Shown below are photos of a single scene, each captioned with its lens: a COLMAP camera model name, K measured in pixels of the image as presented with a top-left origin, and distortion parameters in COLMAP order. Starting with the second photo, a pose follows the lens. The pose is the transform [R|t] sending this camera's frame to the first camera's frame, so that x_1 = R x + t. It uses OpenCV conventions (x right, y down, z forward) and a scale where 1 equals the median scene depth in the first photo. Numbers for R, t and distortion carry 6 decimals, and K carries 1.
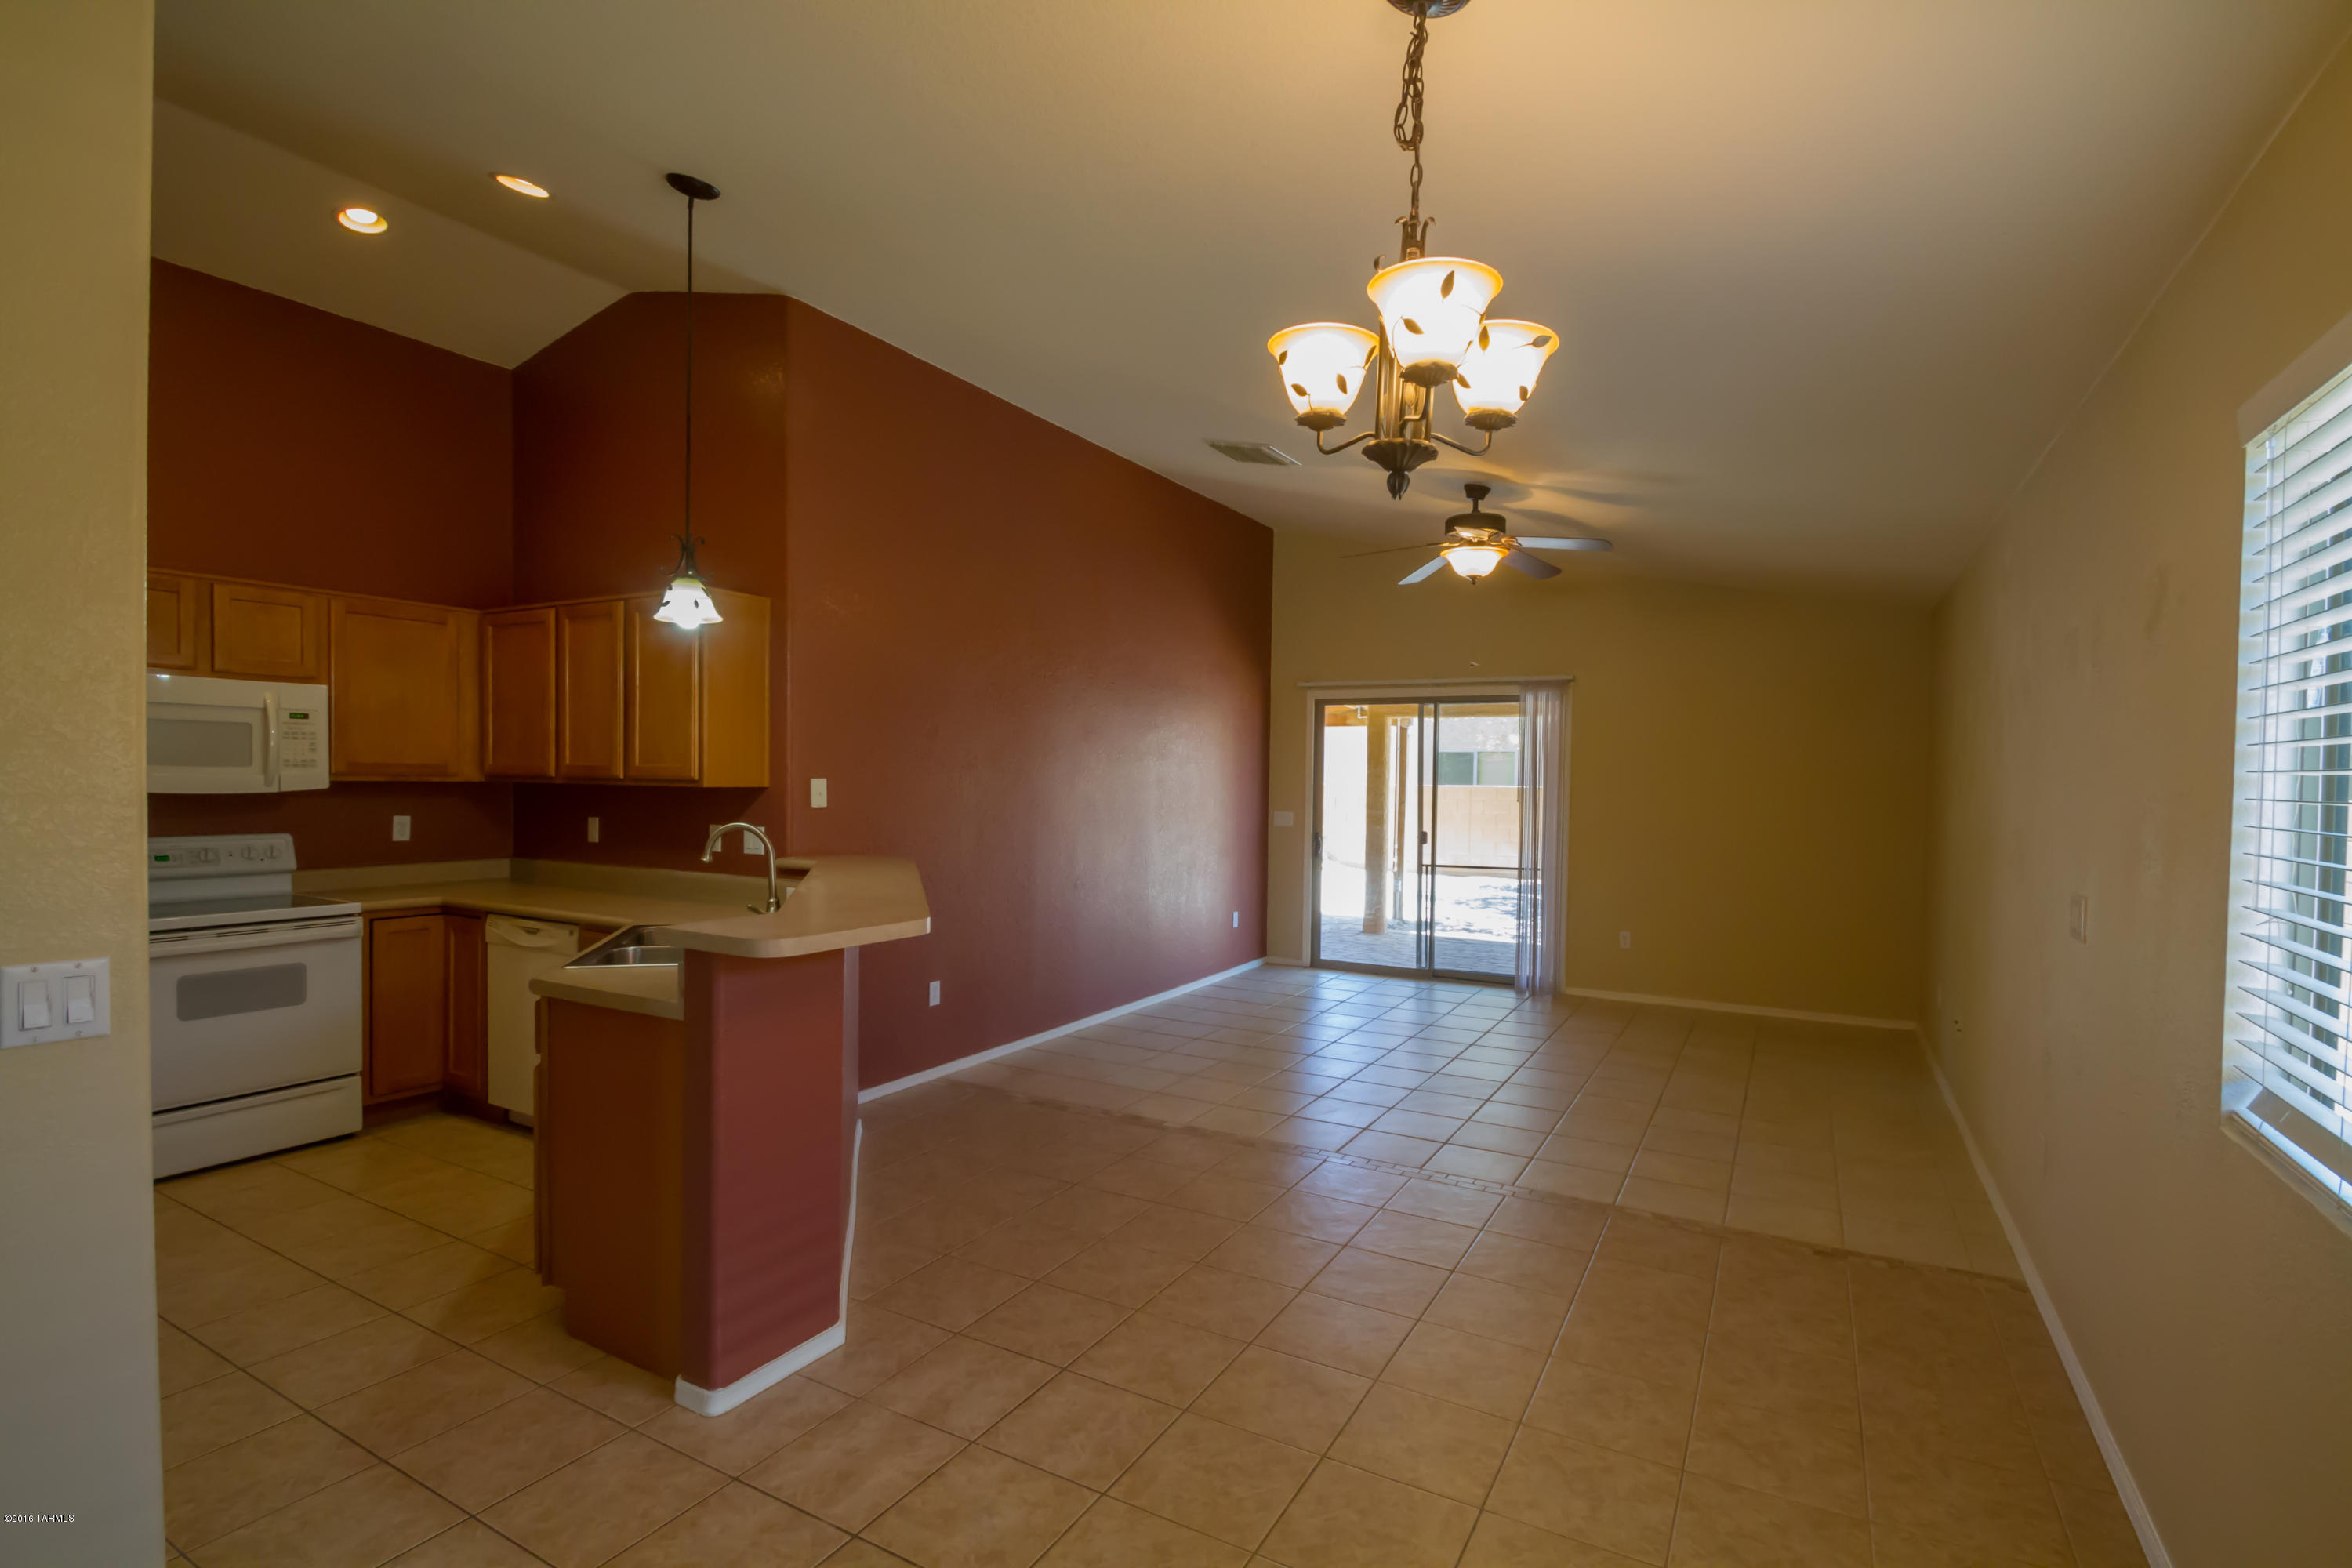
lens RADIAL K [[1082.7, 0, 1182.7], [0, 1082.7, 783.7], [0, 0, 1]] dist [-0.008627, -0.002837]
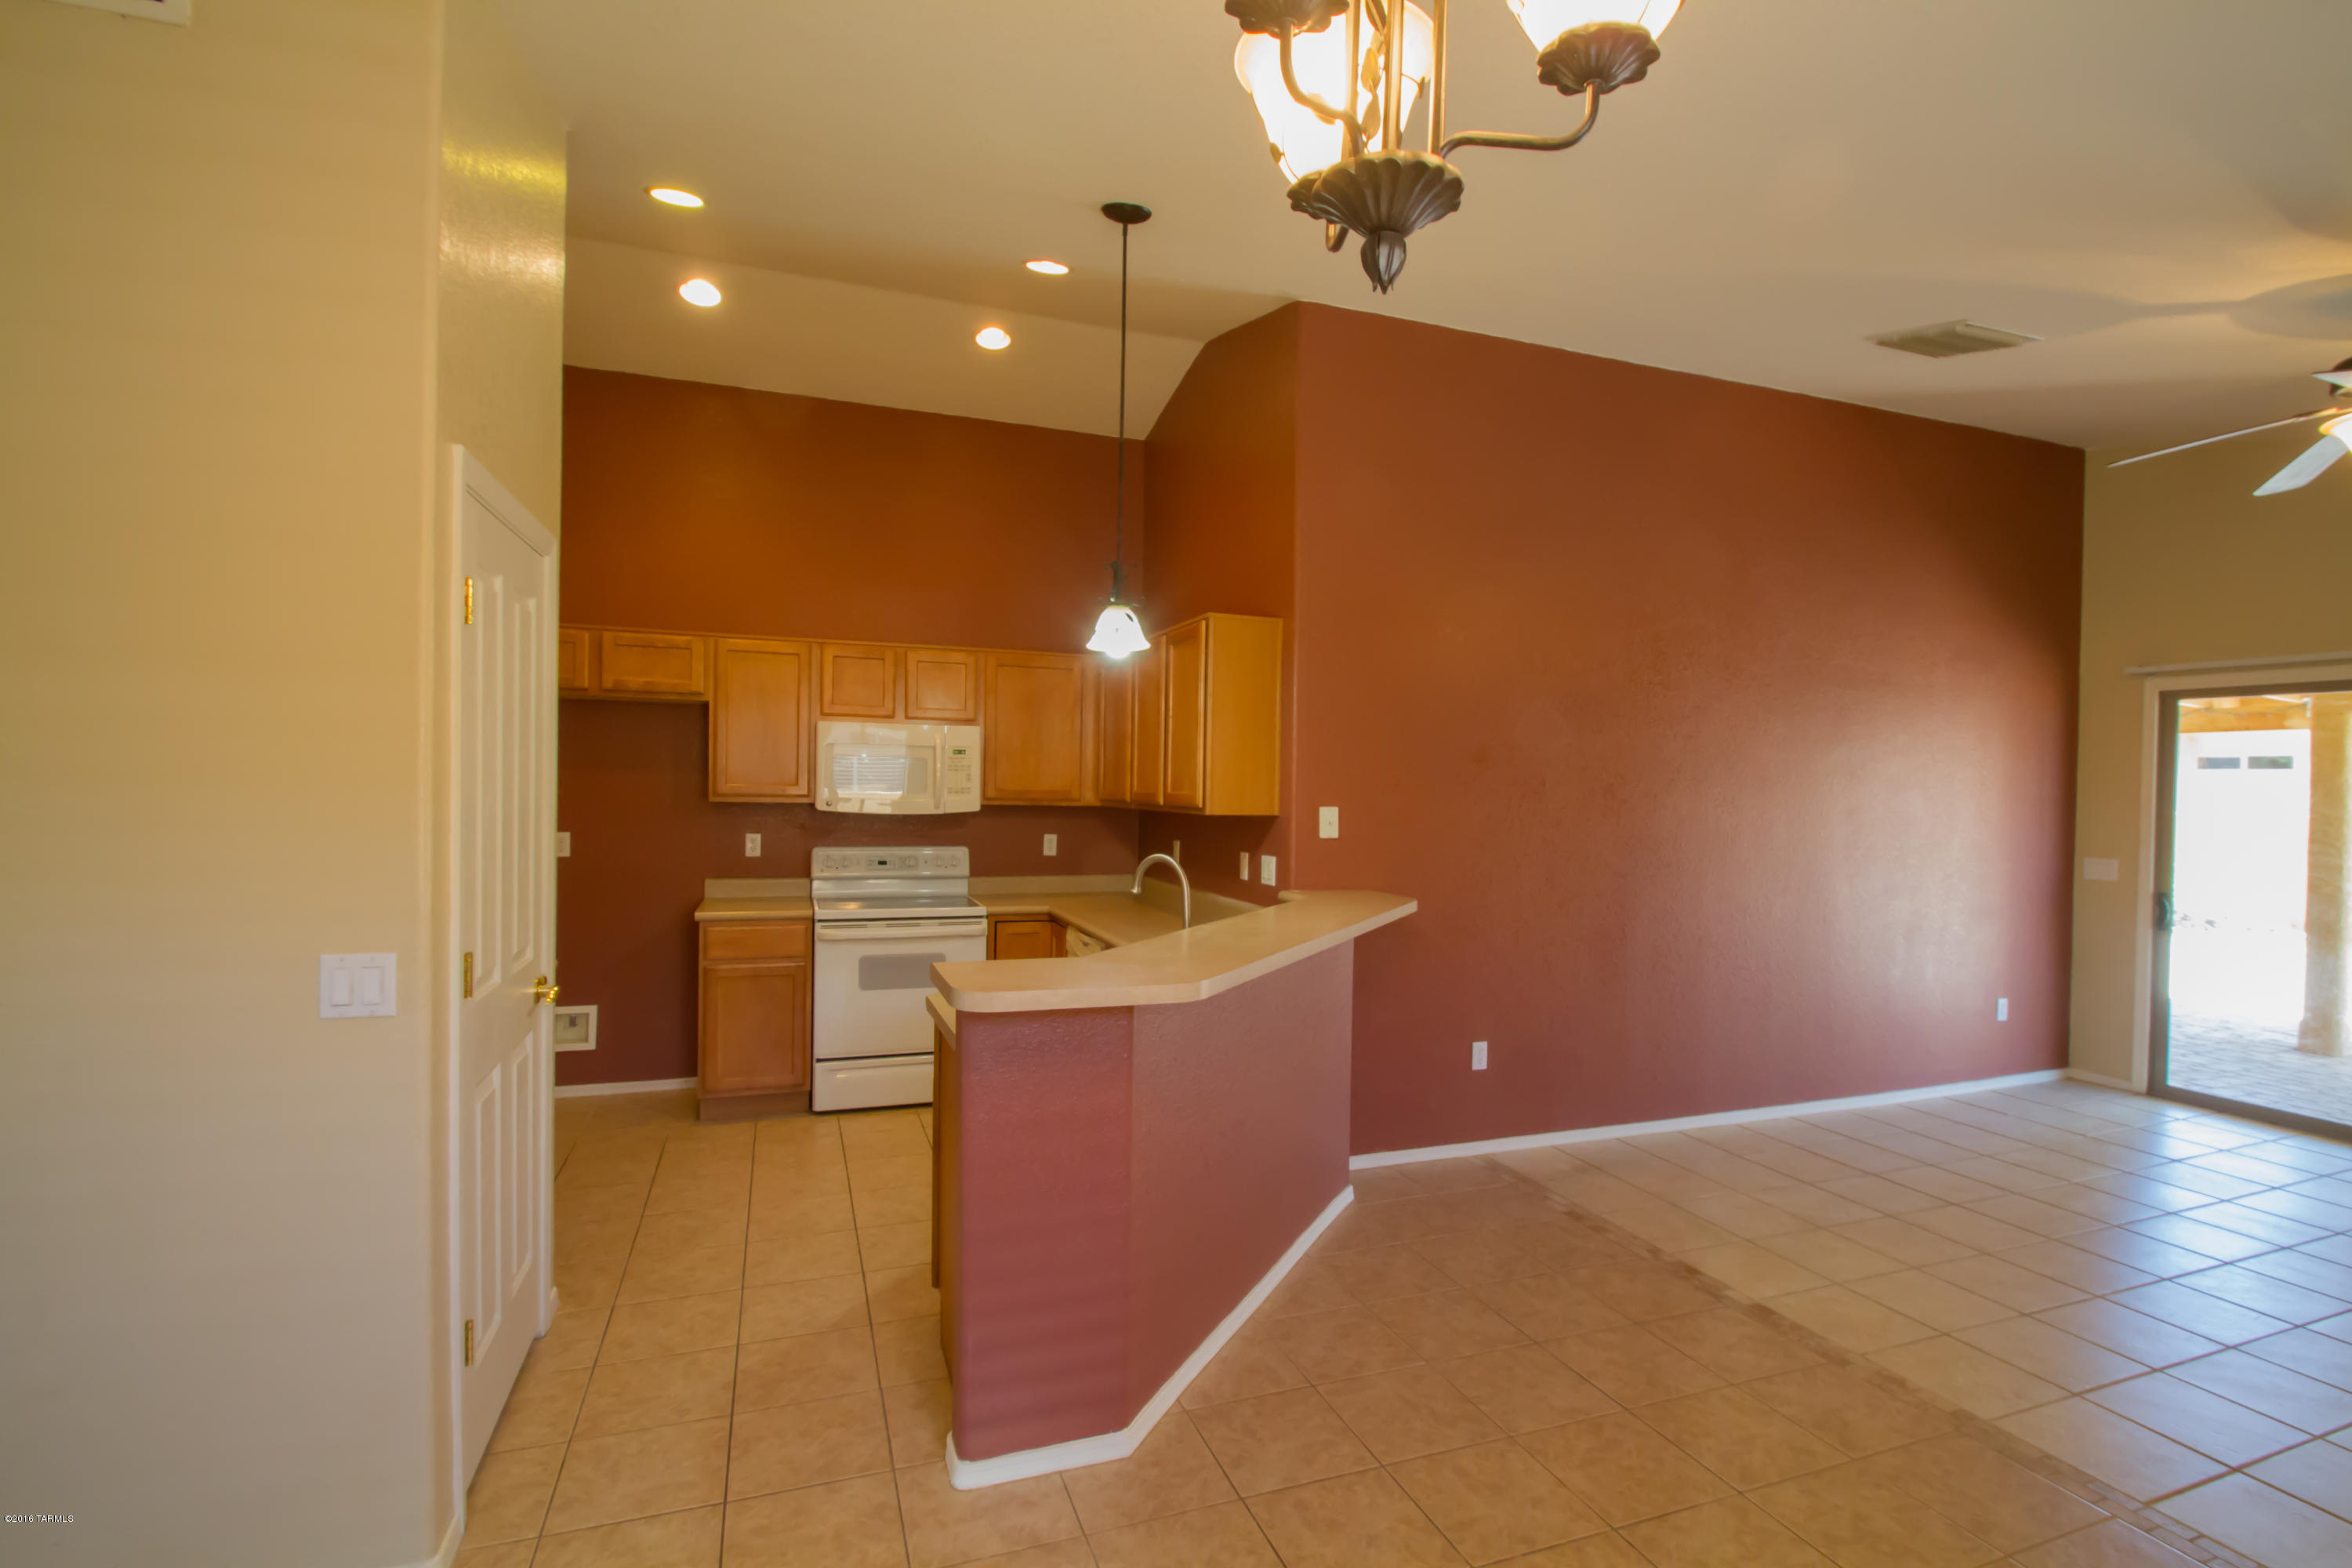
lens RADIAL K [[1082.7, 0, 1175.4], [0, 1082.7, 788.1], [0, 0, 1]] dist [-0.008627, -0.002837]
pose [[0.761922, -0.000528, -0.647668, 0.166049], [-0.009956, 0.999872, -0.012527, -0.008152], [0.647592, 0.015993, 0.761820, 0.205147]]
